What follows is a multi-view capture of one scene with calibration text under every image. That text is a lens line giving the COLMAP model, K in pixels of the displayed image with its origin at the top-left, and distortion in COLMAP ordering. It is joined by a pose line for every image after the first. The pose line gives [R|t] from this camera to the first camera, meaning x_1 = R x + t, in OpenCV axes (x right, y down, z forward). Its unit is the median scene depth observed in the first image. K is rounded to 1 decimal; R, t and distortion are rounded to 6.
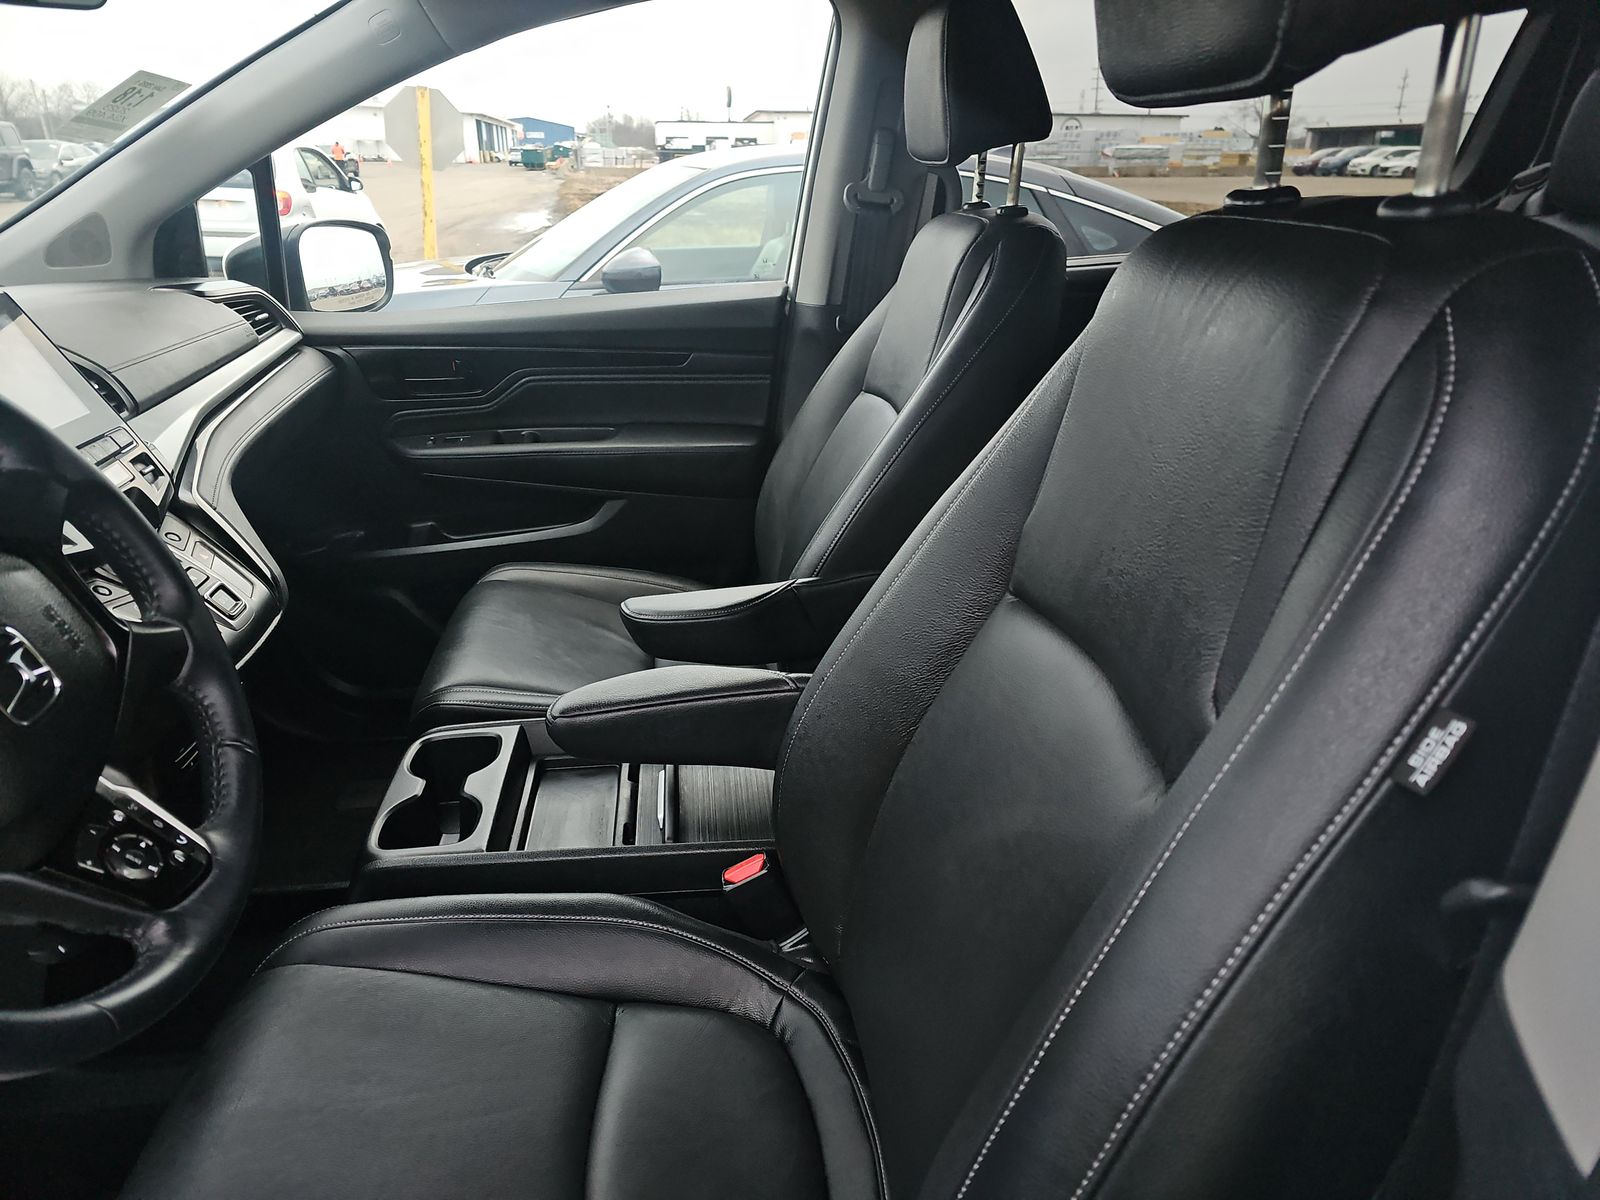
lens RADIAL K [[1042.6, 0, 789.5], [0, 1042.6, 593.3], [0, 0, 1]] dist [0.042234, -0.041045]
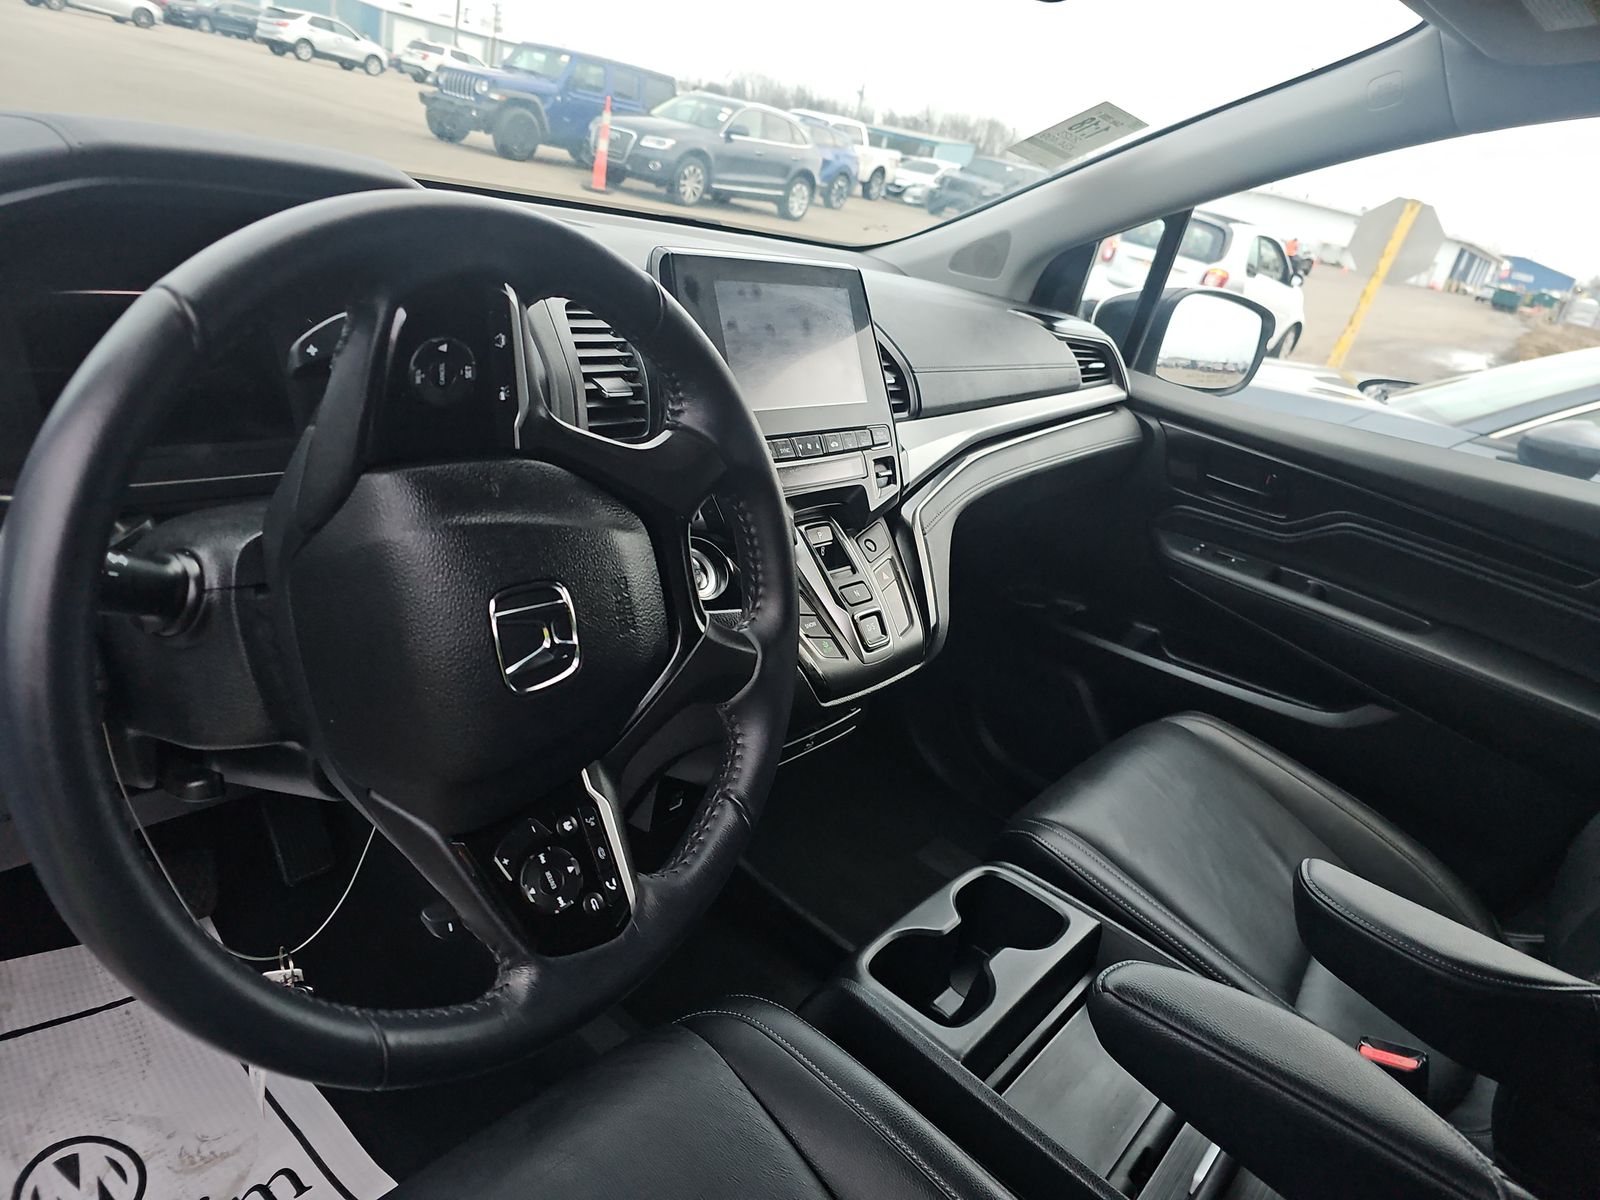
lens RADIAL K [[1042.6, 0, 789.5], [0, 1042.6, 593.3], [0, 0, 1]] dist [0.042234, -0.041045]
pose [[0.673078, 0.408921, -0.616238, -0.023604], [-0.452801, 0.886663, 0.093803, -0.046454], [0.584753, 0.215897, 0.781954, 0.150980]]
